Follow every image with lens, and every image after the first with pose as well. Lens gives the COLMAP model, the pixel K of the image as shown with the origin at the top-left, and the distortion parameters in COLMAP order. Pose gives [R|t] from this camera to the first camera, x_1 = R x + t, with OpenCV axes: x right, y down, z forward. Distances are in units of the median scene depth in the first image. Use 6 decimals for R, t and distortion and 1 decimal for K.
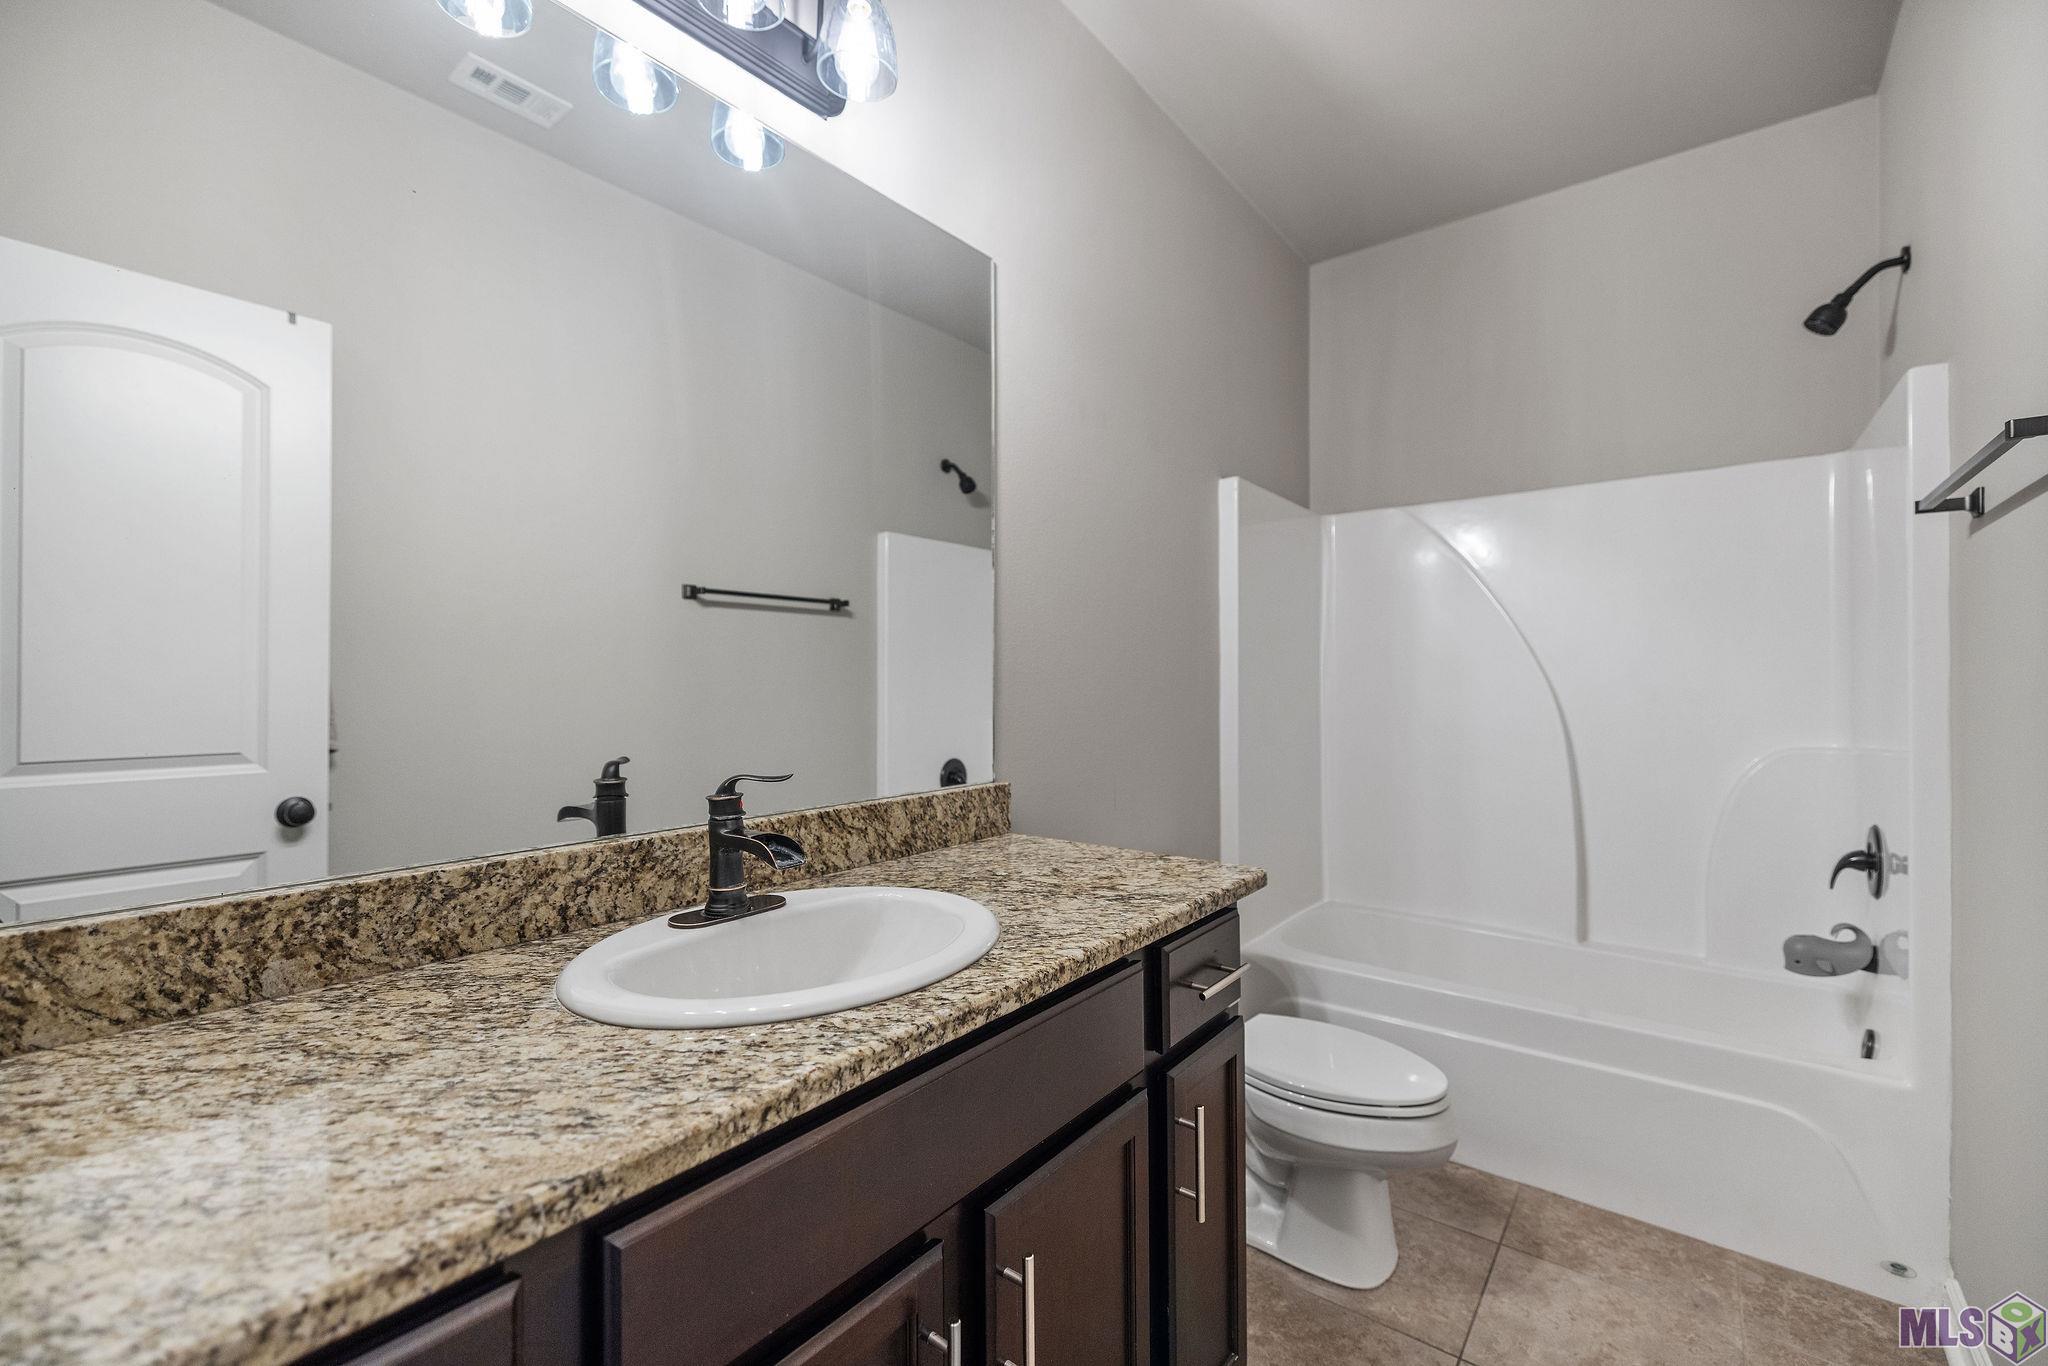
lens RADIAL K [[853.6, 0, 1023.3], [0, 853.6, 679.5], [0, 0, 1]] dist [-0.000359, -0.000300]
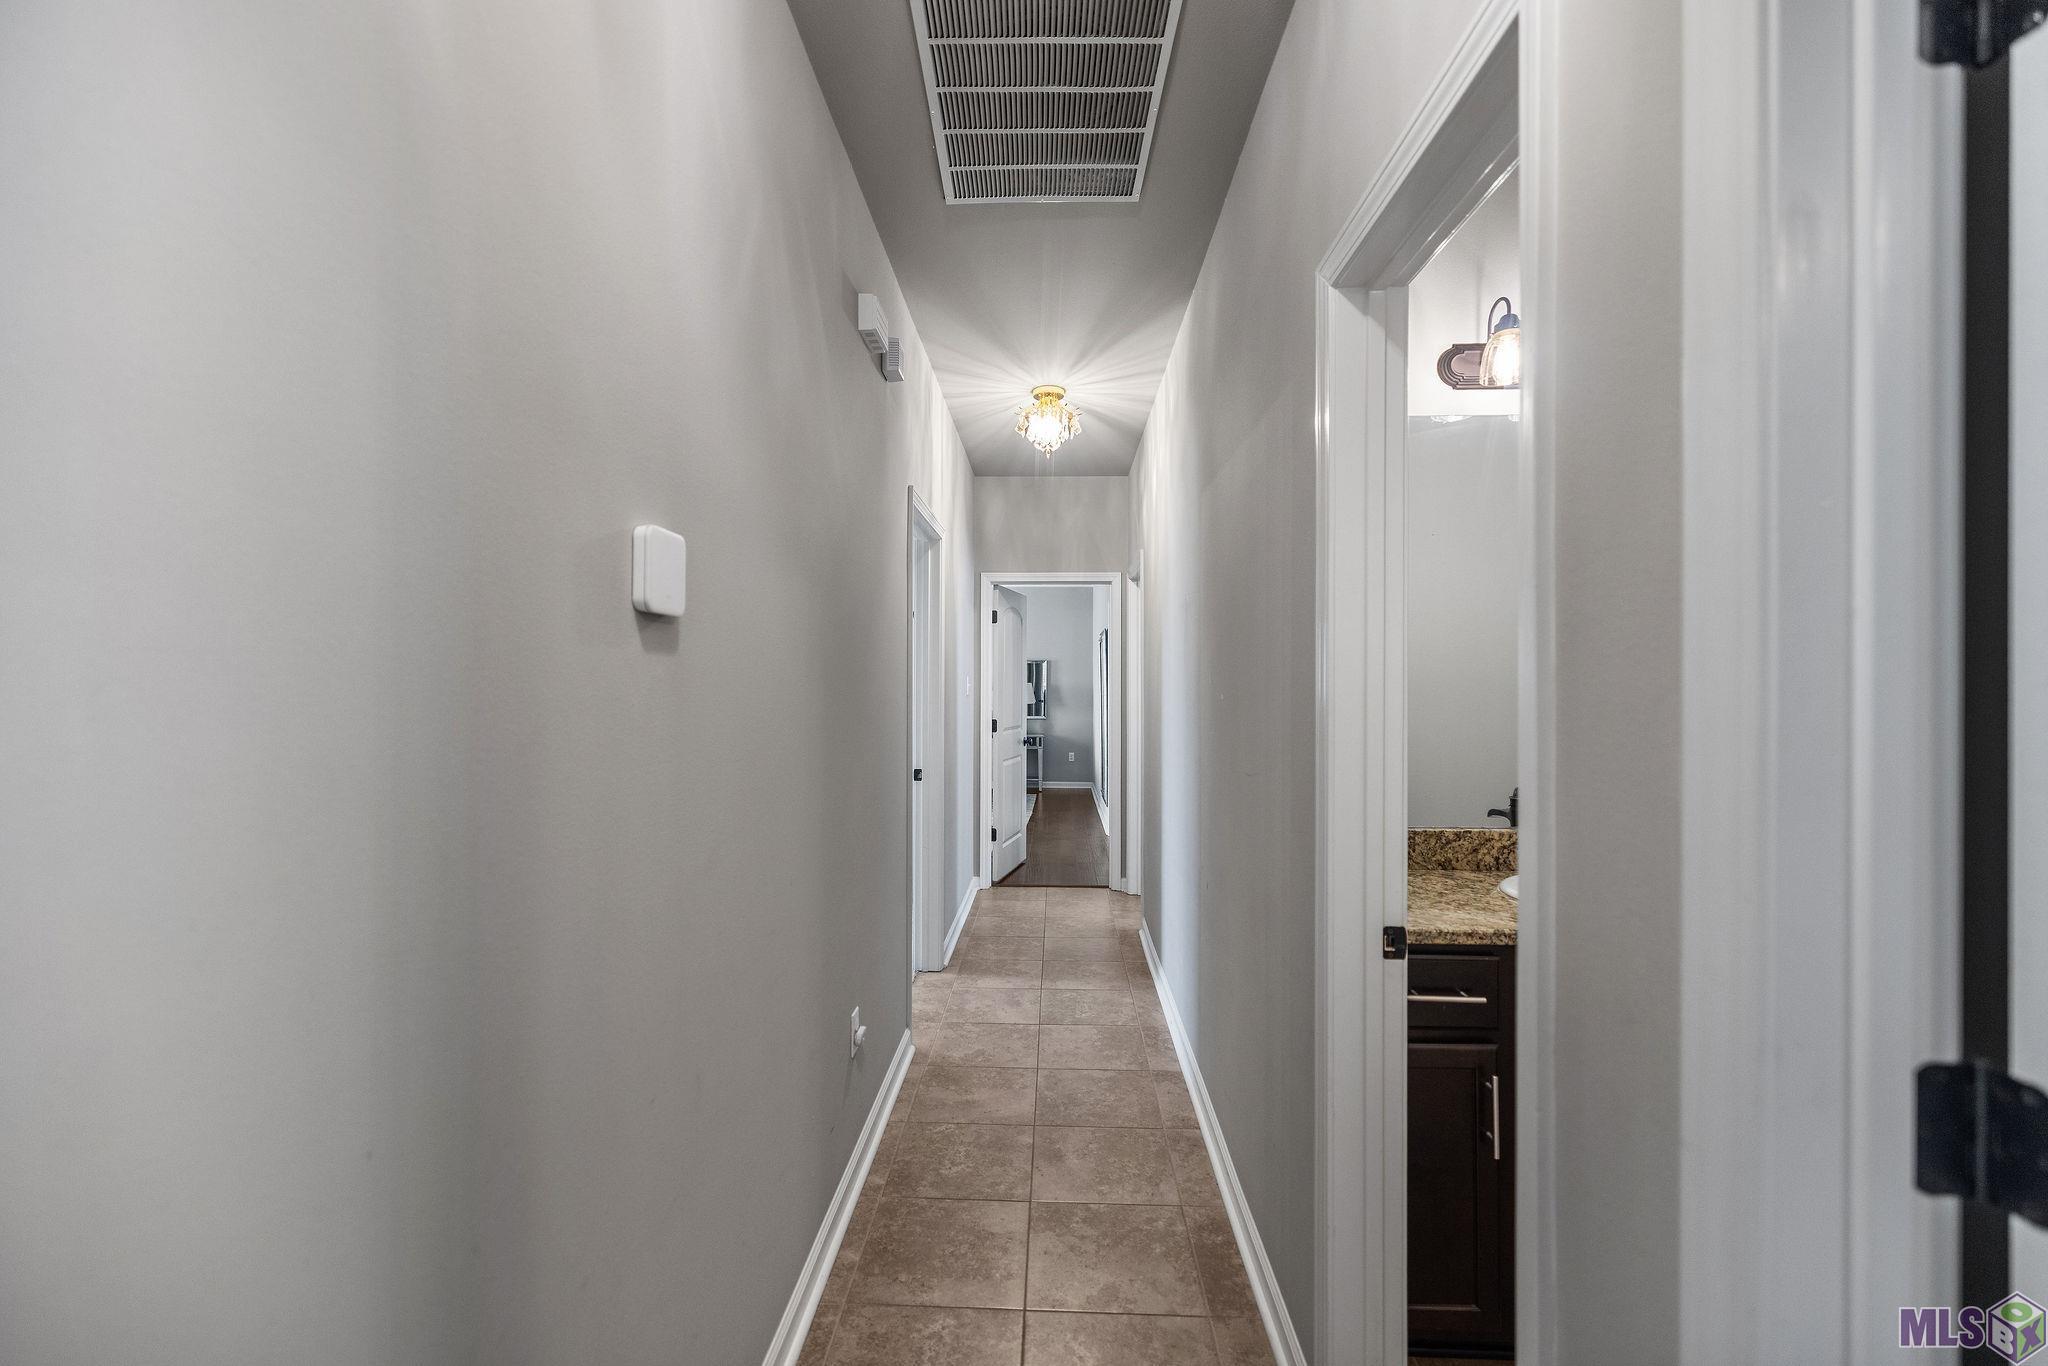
lens RADIAL K [[909.4, 0, 1037.0], [0, 909.4, 686.2], [0, 0, 1]] dist [0.026065, 0.000044]
pose [[0.613077, 0.005491, -0.790004, 0.558065], [0.001079, 0.999969, 0.007788, -0.176023], [0.790022, -0.005627, 0.613052, -1.308619]]
